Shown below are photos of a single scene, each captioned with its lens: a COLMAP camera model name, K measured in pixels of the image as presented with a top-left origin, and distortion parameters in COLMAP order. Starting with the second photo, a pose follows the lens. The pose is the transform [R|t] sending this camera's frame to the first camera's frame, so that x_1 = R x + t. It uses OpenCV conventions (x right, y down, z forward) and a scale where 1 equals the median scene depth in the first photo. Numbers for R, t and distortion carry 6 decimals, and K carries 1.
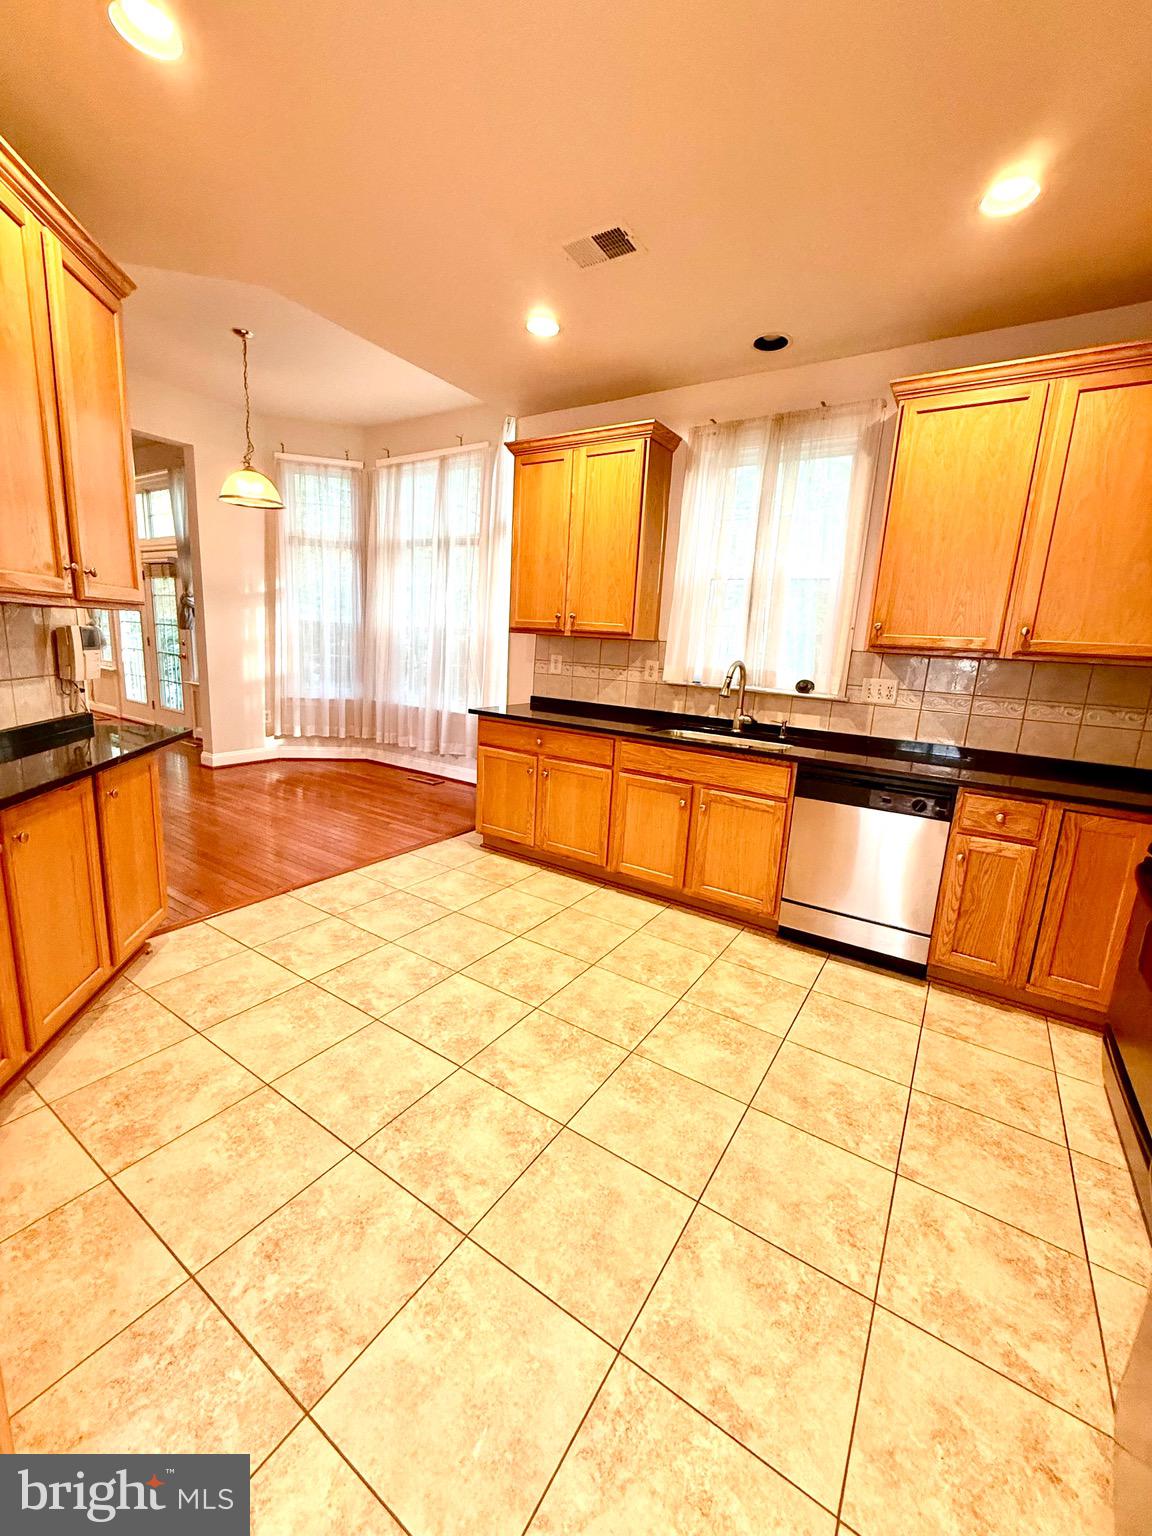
lens RADIAL K [[612.0, 0, 577.4], [0, 612.0, 761.1], [0, 0, 1]] dist [-0.000030, 0.000122]
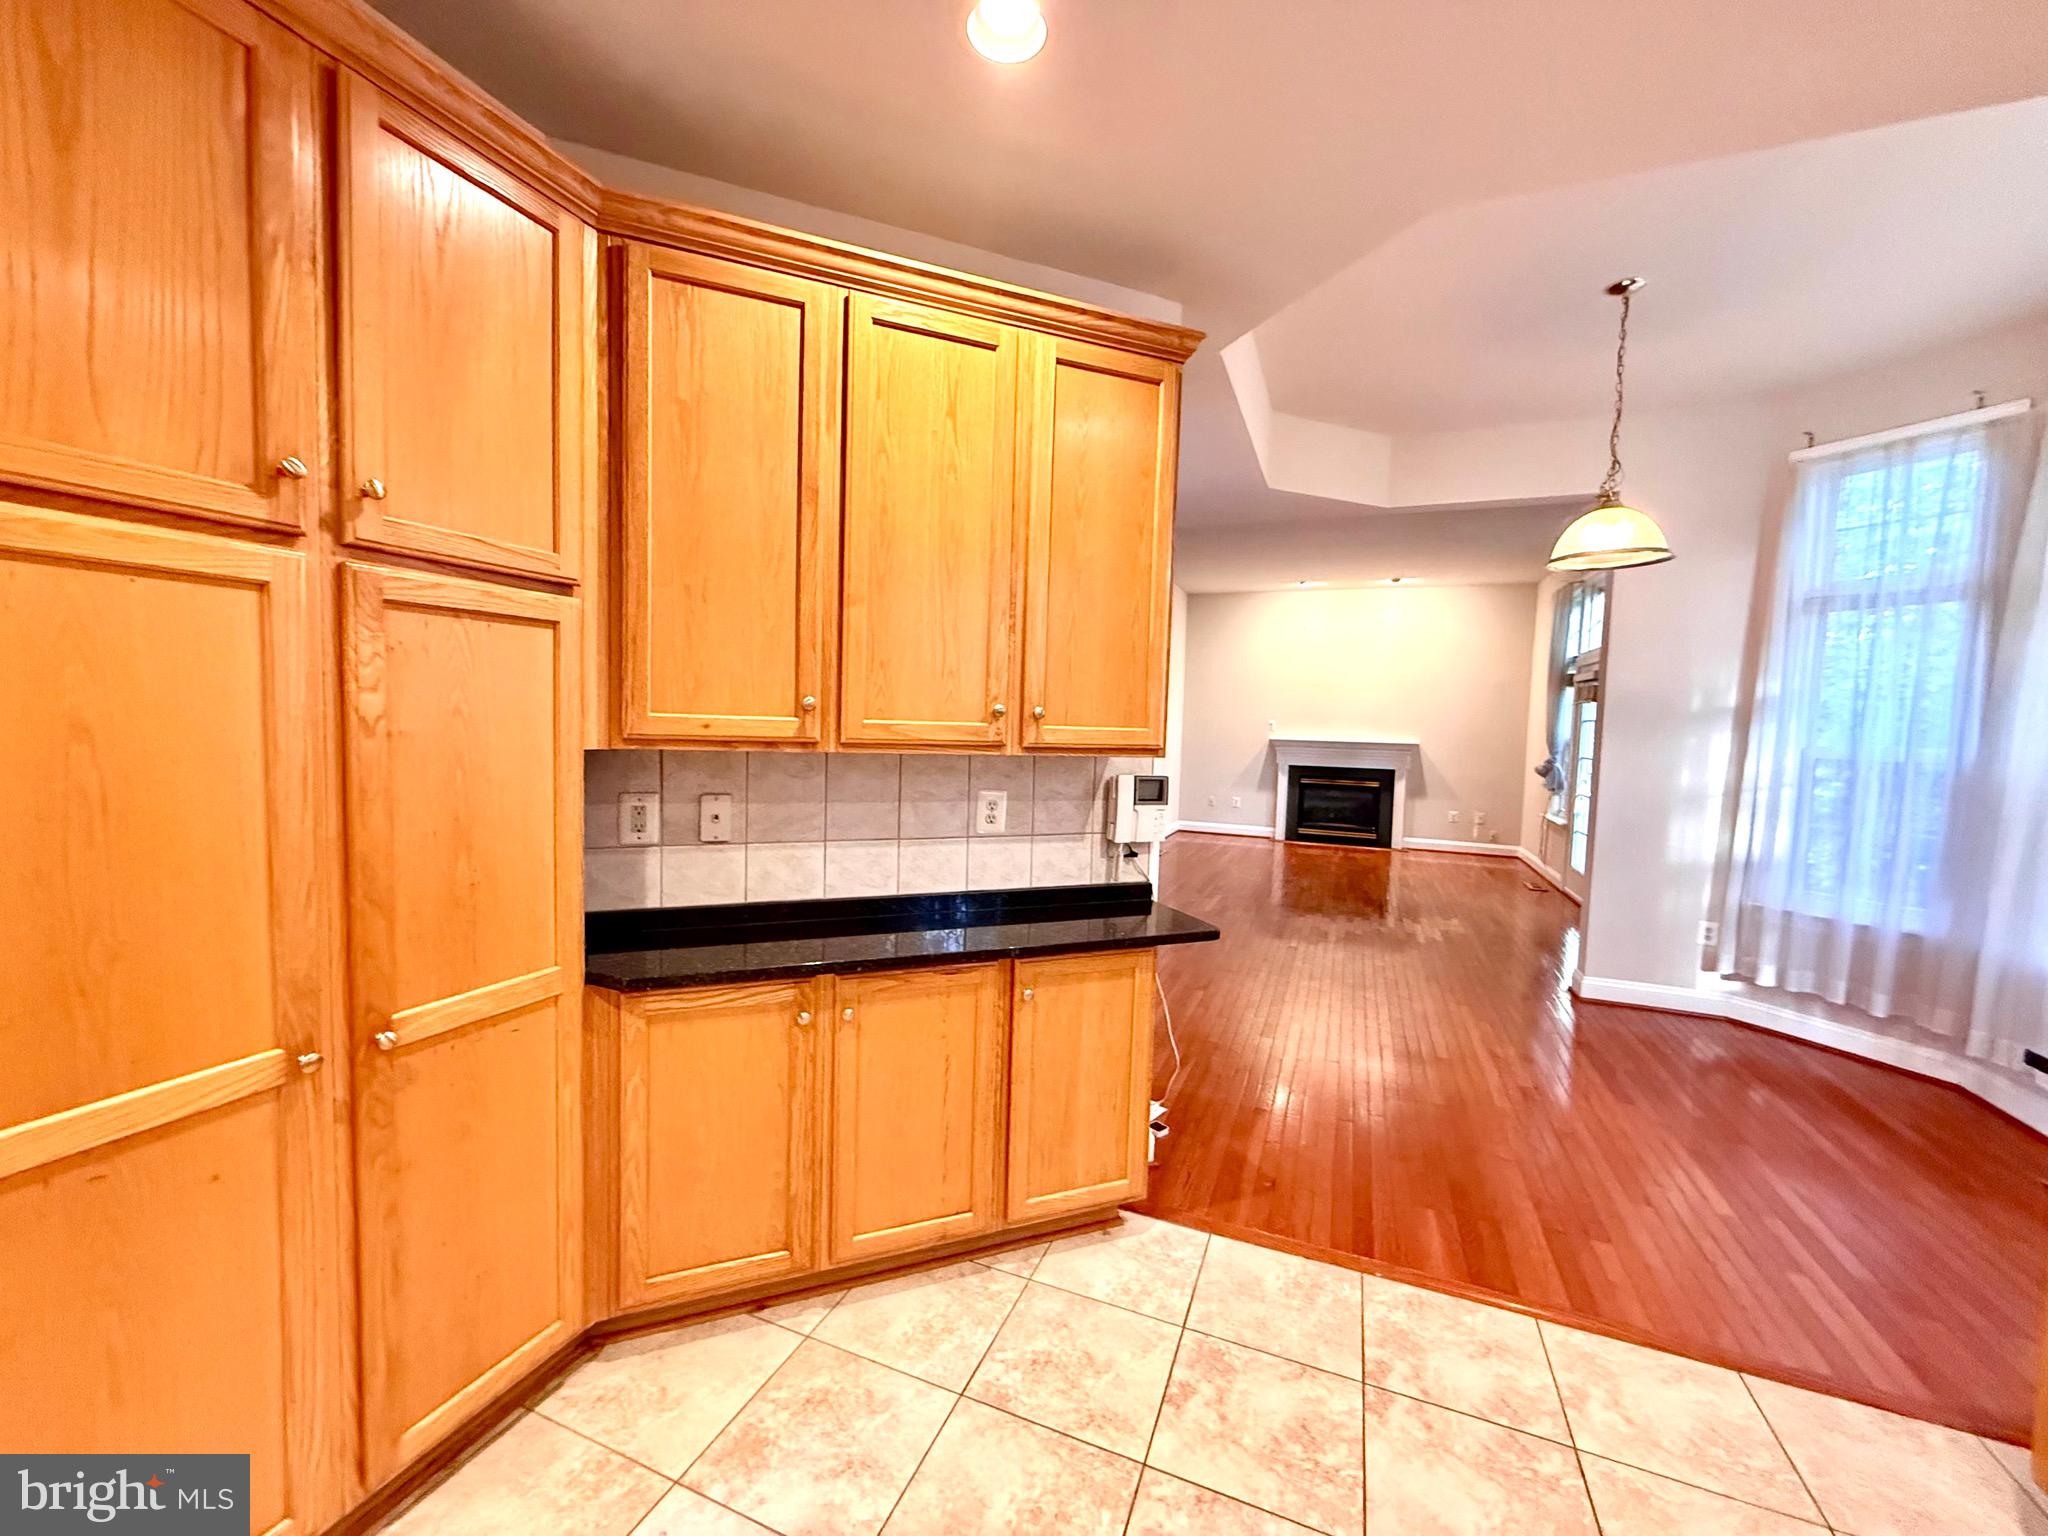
lens RADIAL K [[816.0, 0, 1018.0], [0, 816.0, 768.1], [0, 0, 1]] dist [-0.000030, 0.000122]
pose [[0.186628, 0.010556, -0.982374, 0.156374], [-0.211030, 0.977031, -0.029592, -0.128113], [0.959498, 0.212833, 0.184569, 0.505969]]
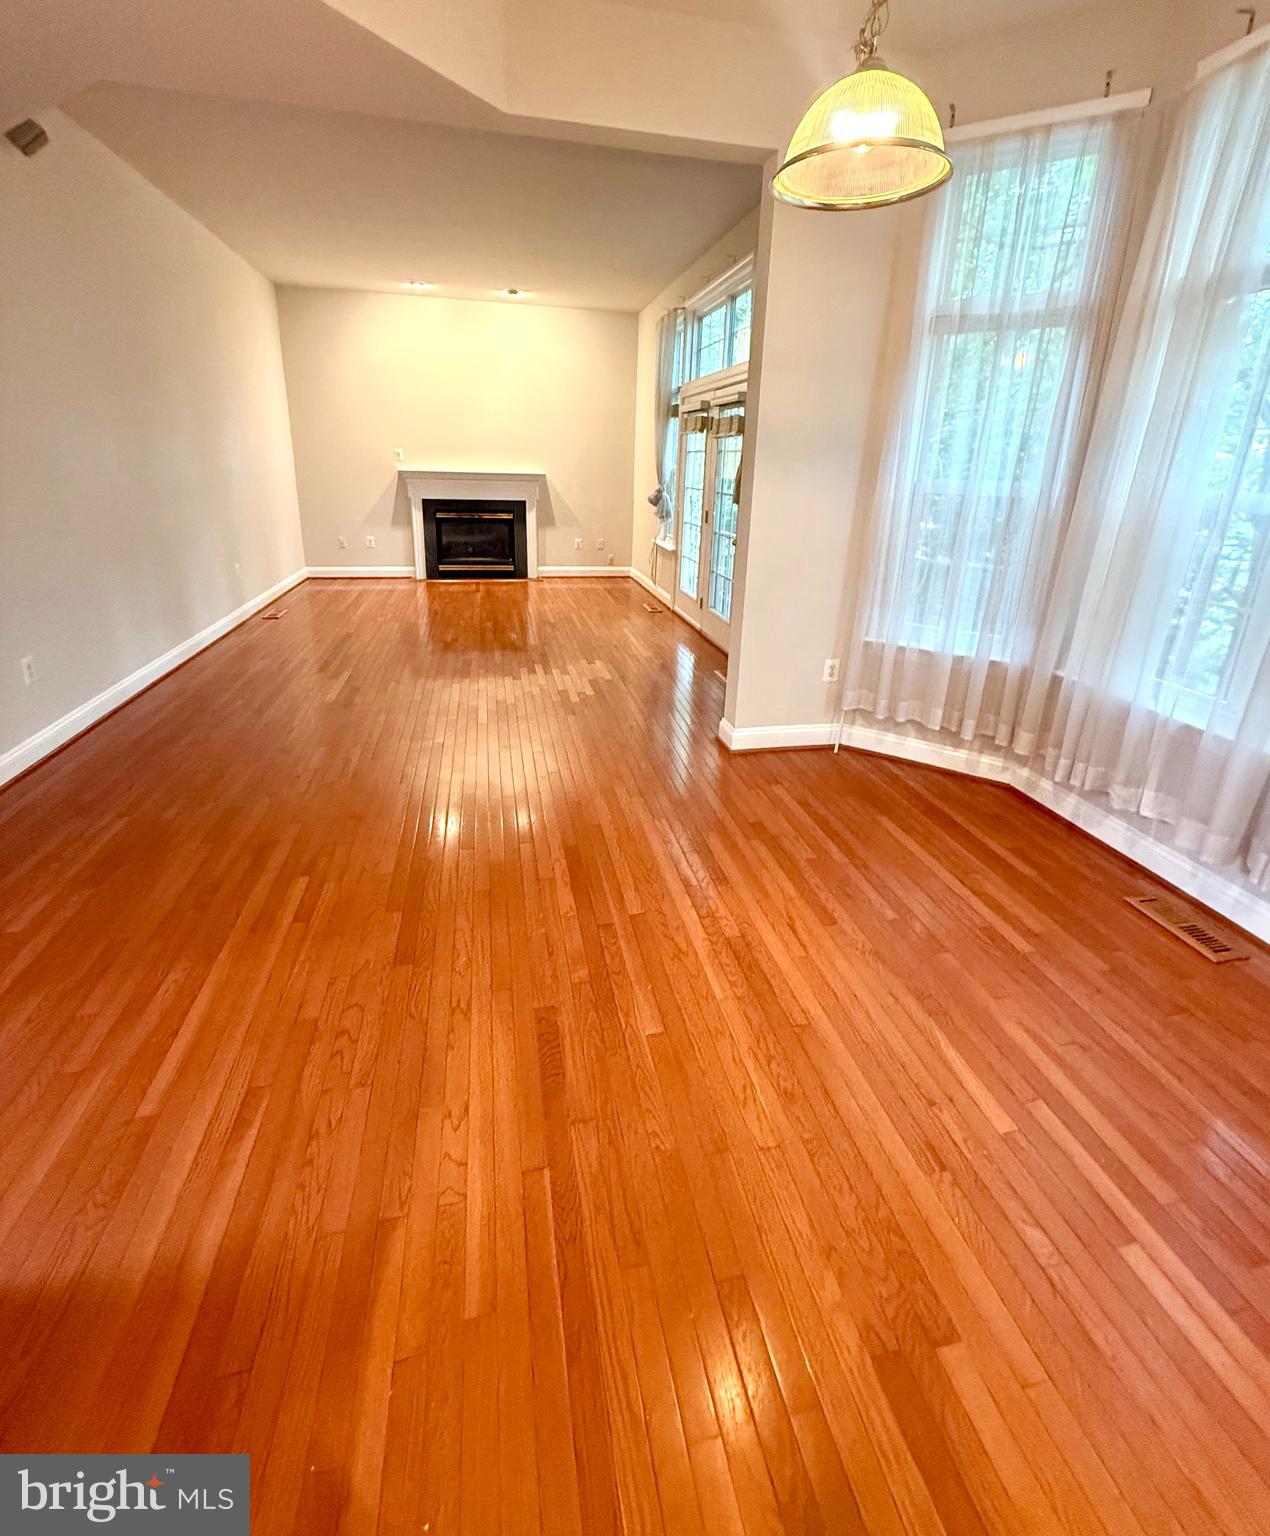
lens RADIAL K [[686.3, 0, 643.7], [0, 686.3, 671.7], [0, 0, 1]] dist [-0.002759, -0.000538]
pose [[0.716496, 0.173738, -0.675610, -0.418886], [-0.129745, 0.984780, 0.115646, -0.237304], [0.685420, 0.004797, 0.728132, 0.859200]]
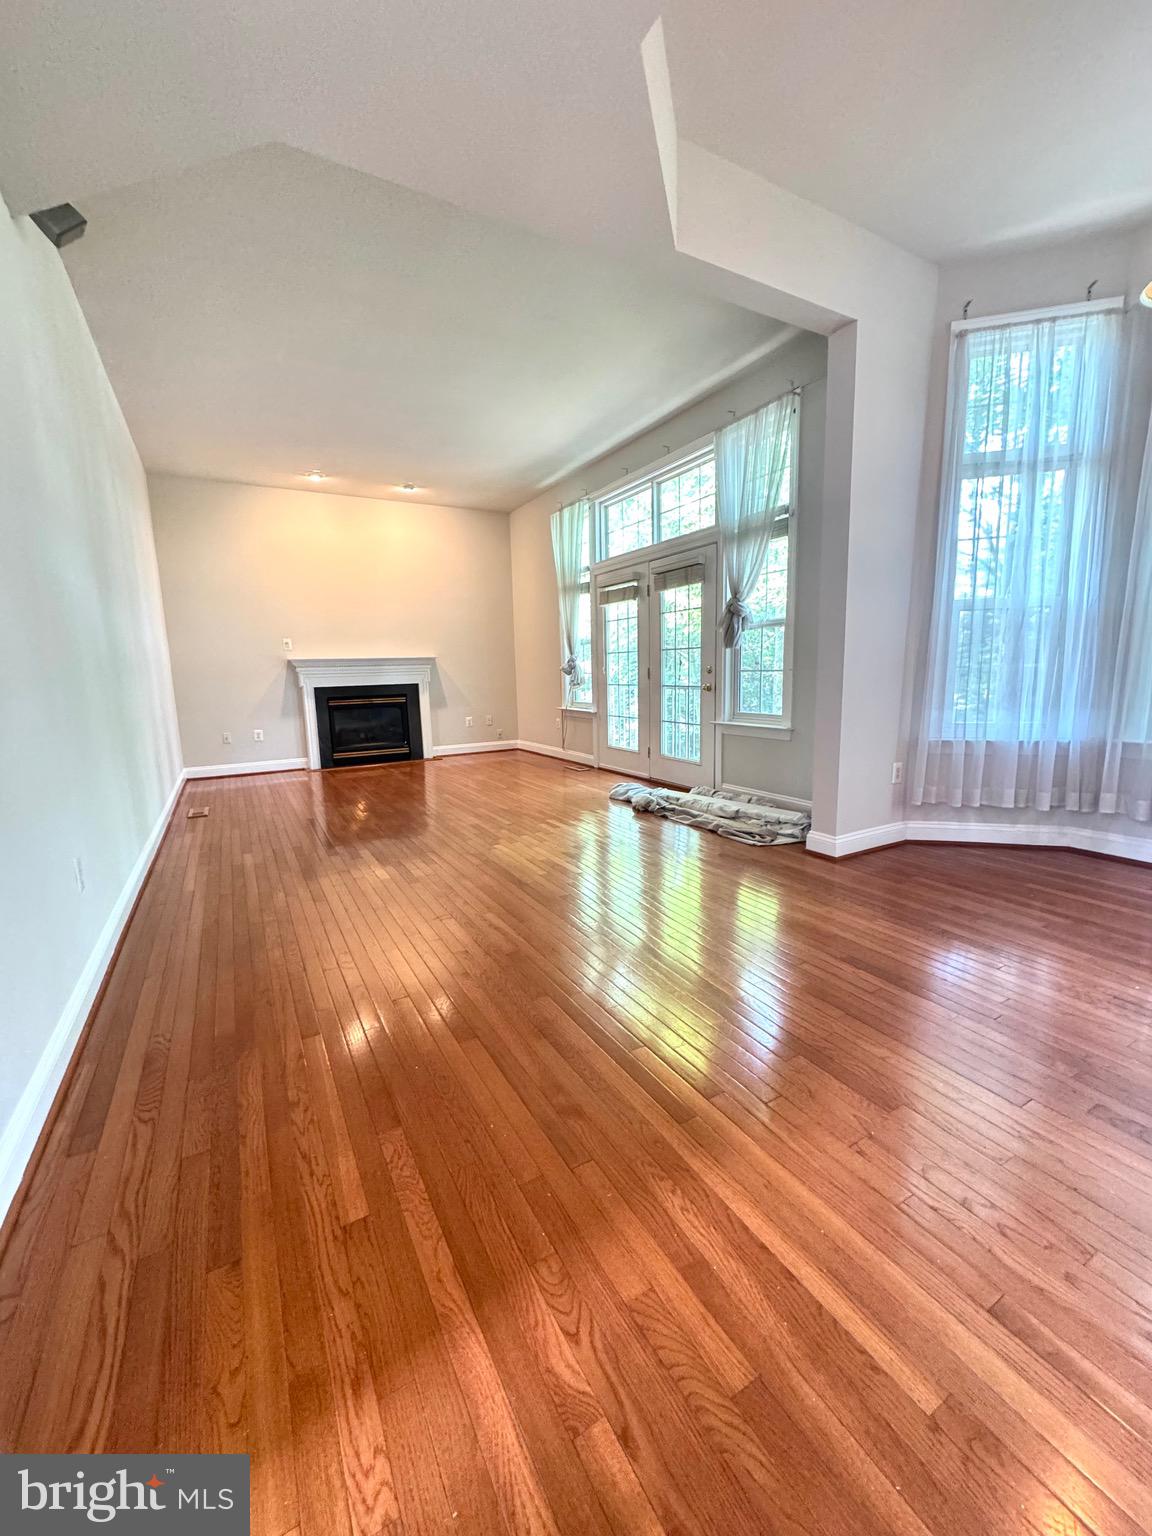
lens RADIAL K [[614.8, 0, 579.0], [0, 614.8, 761.1], [0, 0, 1]] dist [0.008975, 0.000229]
pose [[0.885824, -0.009747, -0.463918, -0.991018], [-0.015417, 0.998609, -0.050419, -0.093916], [0.463764, 0.051815, 0.884442, 0.613836]]
